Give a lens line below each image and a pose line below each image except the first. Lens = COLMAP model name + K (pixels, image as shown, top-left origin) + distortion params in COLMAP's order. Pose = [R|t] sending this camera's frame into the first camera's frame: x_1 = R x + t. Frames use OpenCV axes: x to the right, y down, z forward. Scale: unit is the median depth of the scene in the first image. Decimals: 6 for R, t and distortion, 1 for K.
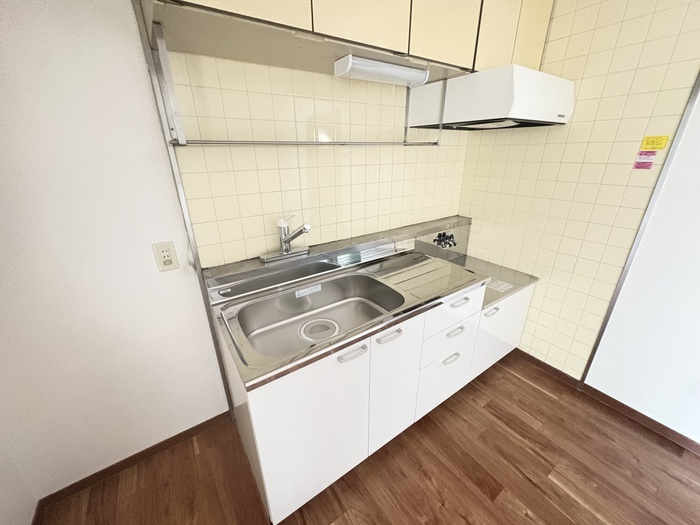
lens RADIAL K [[278.6, 0, 350.0], [0, 278.6, 262.5], [0, 0, 1]] dist [0.001111, -0.000023]
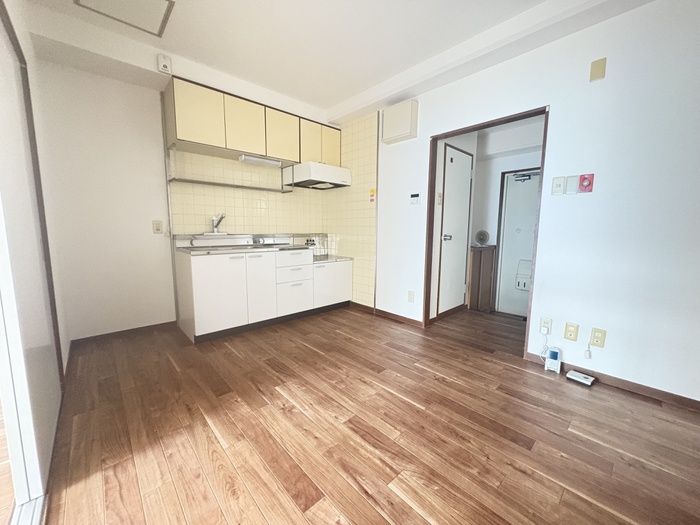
lens RADIAL K [[278.6, 0, 350.0], [0, 278.6, 262.5], [0, 0, 1]] dist [0.001111, -0.000023]
pose [[0.989294, -0.000111, 0.145938, 0.502706], [0.037968, 0.965760, -0.256645, 0.806084], [-0.140913, 0.259438, 0.955424, -1.179377]]
